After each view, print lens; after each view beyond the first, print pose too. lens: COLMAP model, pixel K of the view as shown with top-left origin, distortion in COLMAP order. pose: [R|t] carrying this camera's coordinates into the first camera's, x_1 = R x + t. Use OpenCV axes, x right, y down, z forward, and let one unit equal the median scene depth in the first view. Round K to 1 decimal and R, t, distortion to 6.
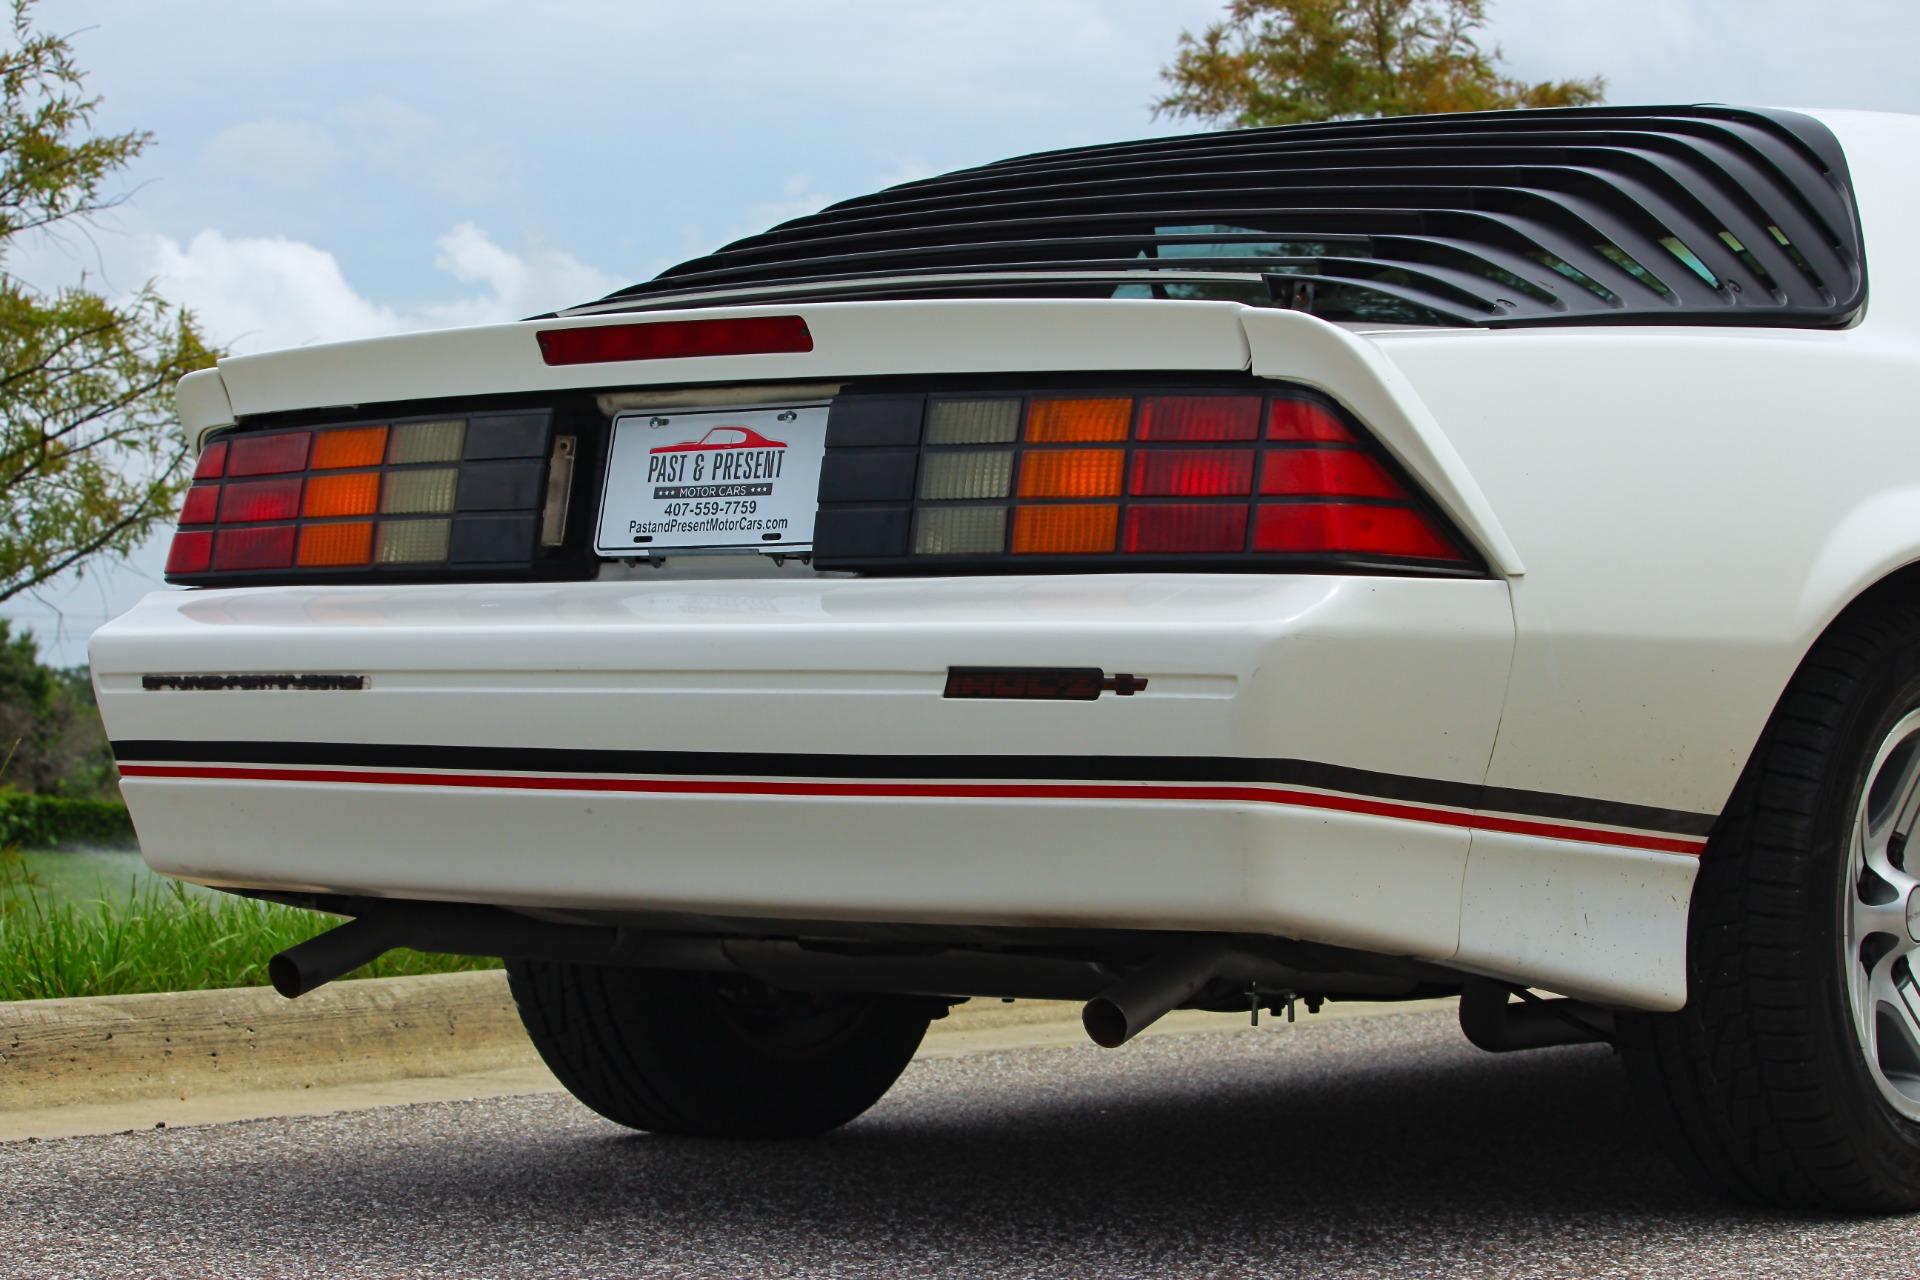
lens RADIAL K [[4907.0, 0, 956.8], [0, 4907.0, 598.8], [0, 0, 1]] dist [-0.433457, 0.163464]
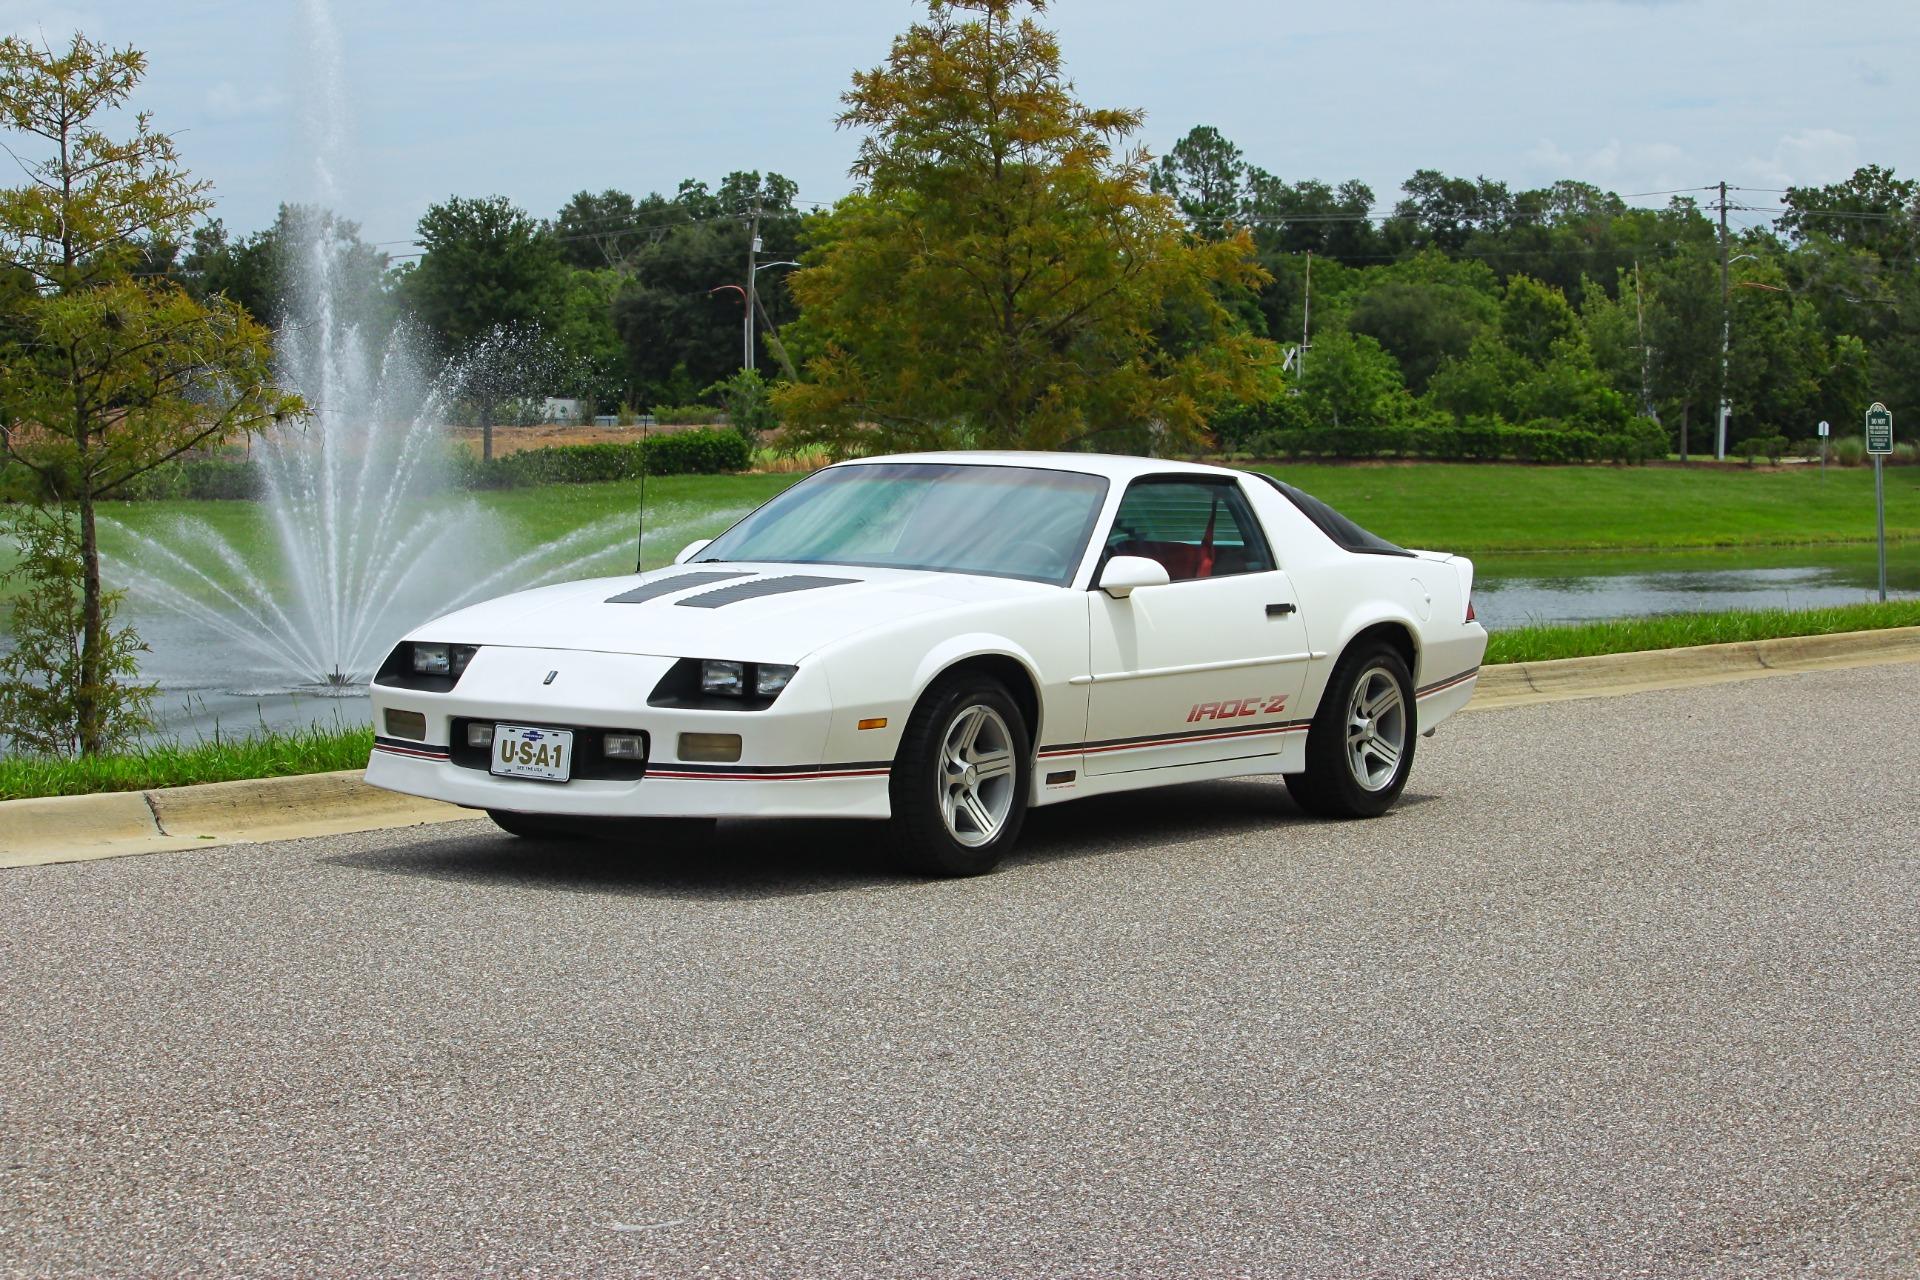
lens RADIAL K [[4903.0, 0, 958.5], [0, 4903.0, 636.5], [0, 0, 1]] dist [-0.455772, 0.223246]
pose [[0.997785, 0.018057, 0.064023, -0.055718], [-0.023288, 0.996367, 0.081922, -0.275161], [-0.062311, -0.083232, 0.994580, -2.099329]]
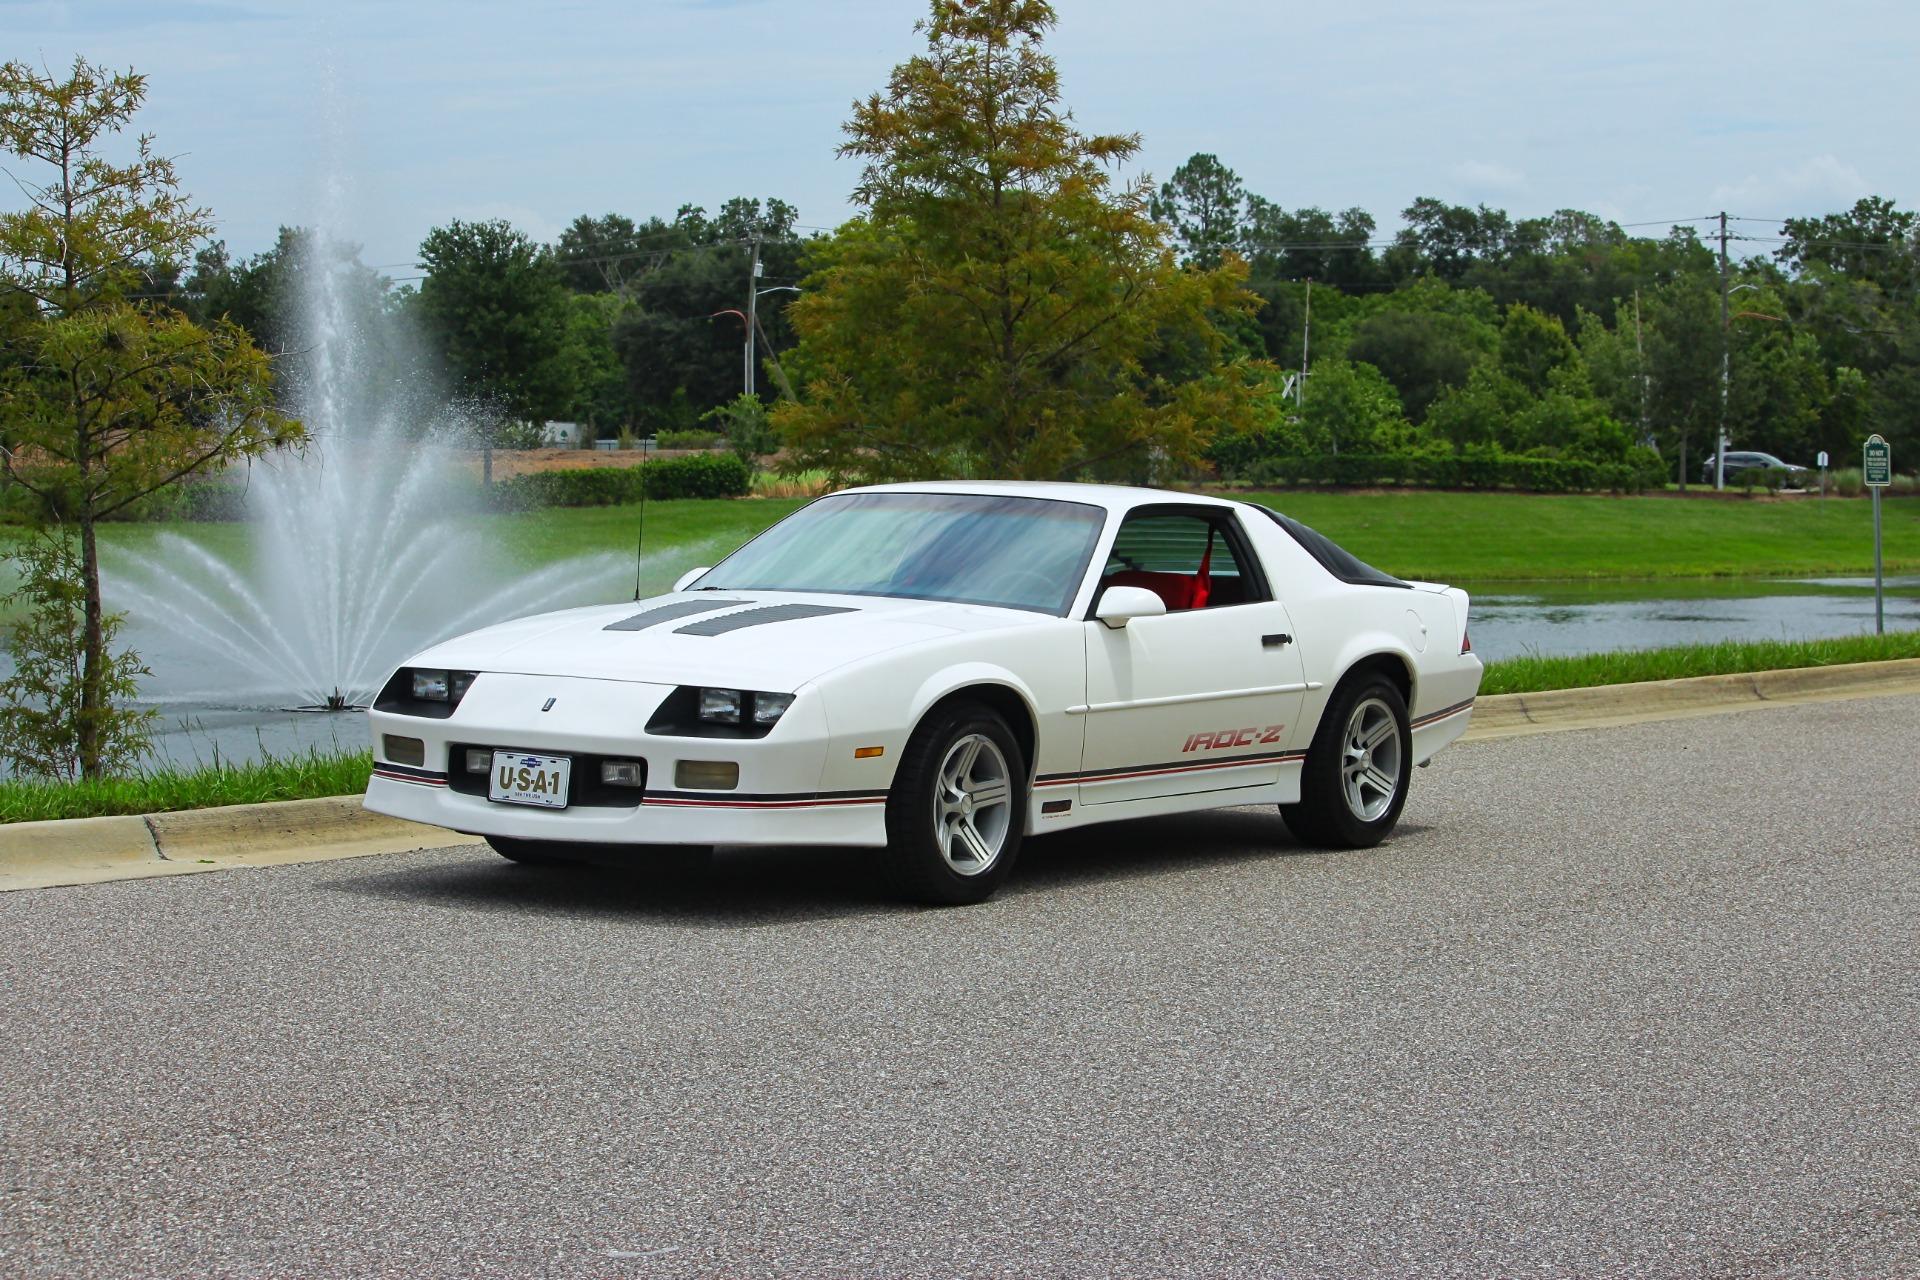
lens RADIAL K [[4898.2, 0, 1028.8], [0, 4898.2, 647.0], [0, 0, 1]] dist [-0.450921, 0.108368]
pose [[0.996624, 0.023575, 0.078644, -0.055550], [-0.029764, 0.996472, 0.078475, -0.278344], [-0.076517, -0.080550, 0.993809, -2.108032]]
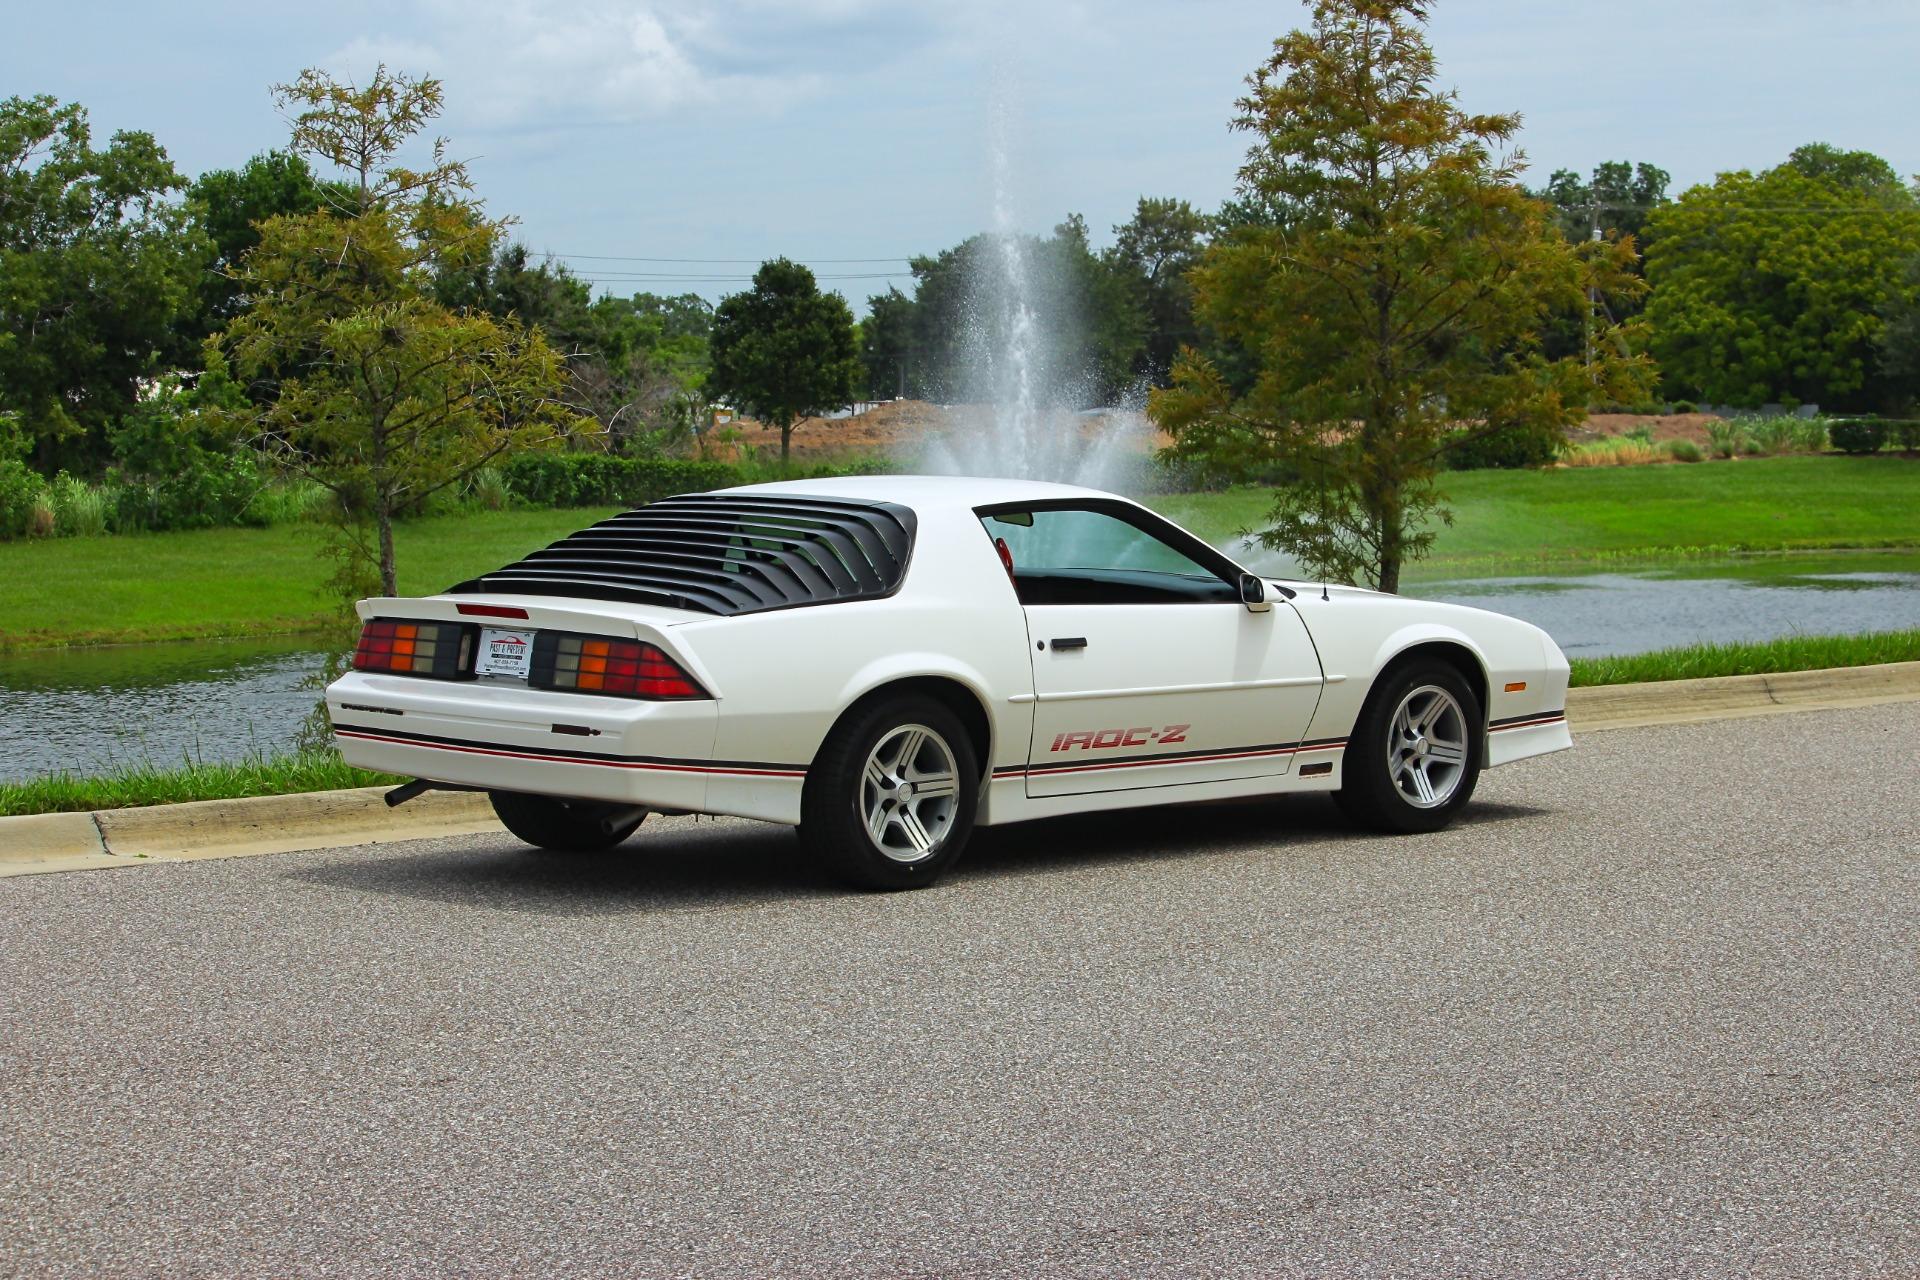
lens RADIAL K [[4917.3, 0, 1030.3], [0, 4917.3, 670.1], [0, 0, 1]] dist [-0.418198, -0.287499]
pose [[0.993588, 0.014506, -0.112125, 0.643966], [-0.004044, 0.995660, 0.092980, -0.309427], [0.112987, -0.091931, 0.989334, -2.112676]]
